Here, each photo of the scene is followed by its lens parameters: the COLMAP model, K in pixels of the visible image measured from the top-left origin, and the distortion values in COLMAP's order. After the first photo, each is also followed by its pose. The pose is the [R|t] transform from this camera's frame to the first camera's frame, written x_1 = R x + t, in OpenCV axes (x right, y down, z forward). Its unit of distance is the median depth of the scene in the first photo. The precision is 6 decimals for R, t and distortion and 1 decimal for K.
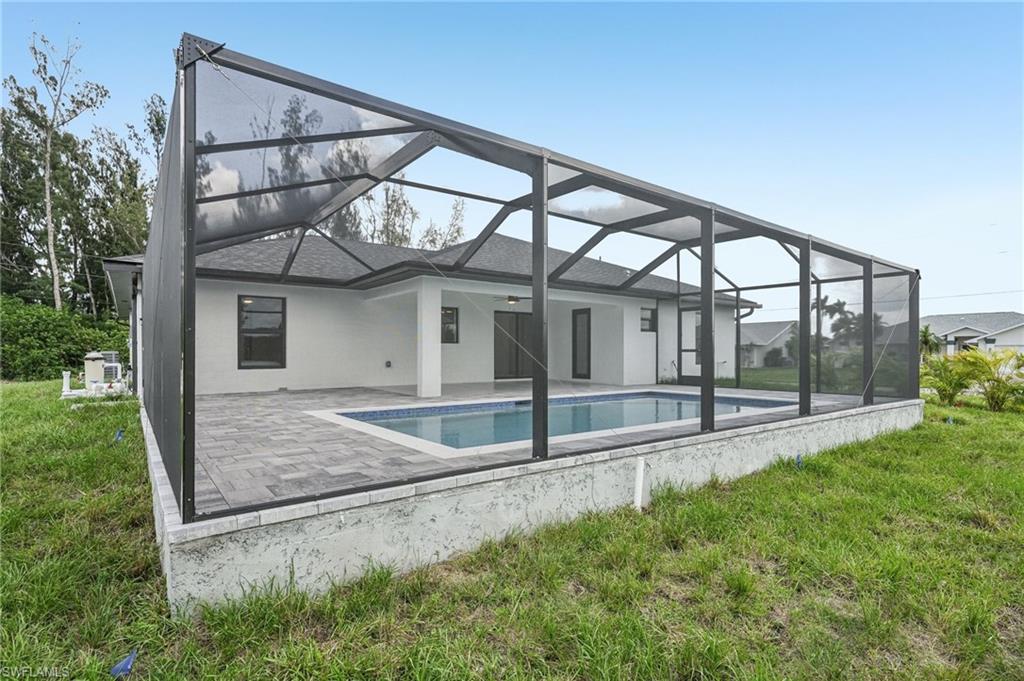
lens RADIAL K [[499.2, 0, 511.2], [0, 499.2, 344.3], [0, 0, 1]] dist [0.022761, 0.000493]
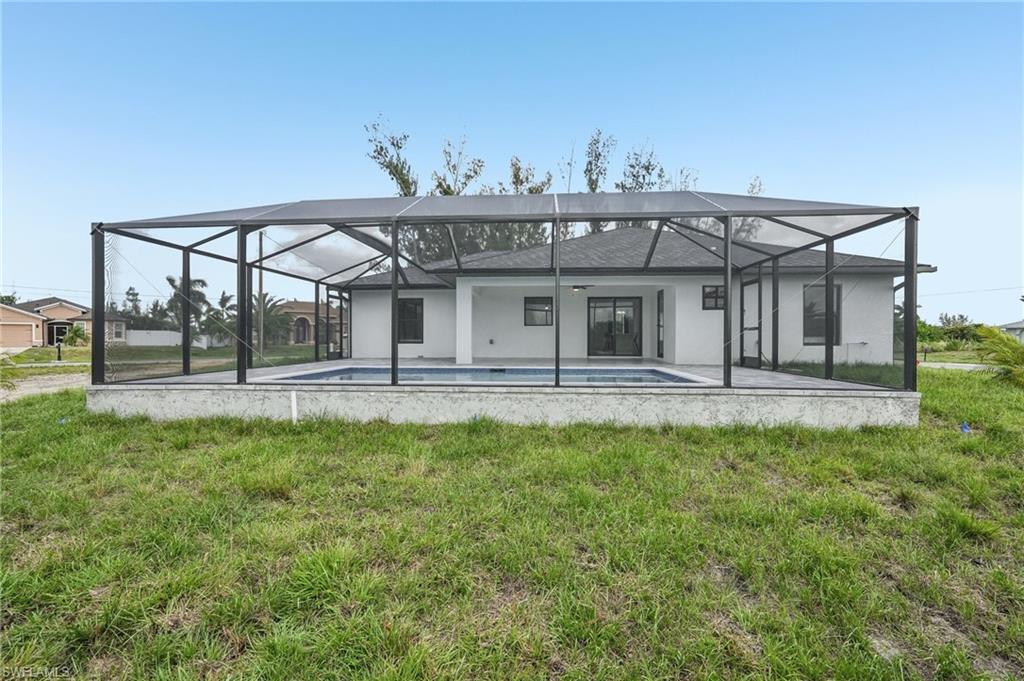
lens RADIAL K [[451.6, 0, 515.3], [0, 451.6, 340.9], [0, 0, 1]] dist [-0.005202, 0.000407]
pose [[0.757448, 0.004219, -0.652881, 0.562457], [0.013204, 0.999676, 0.021779, 0.010656], [0.652761, -0.025117, 0.757147, 0.107258]]
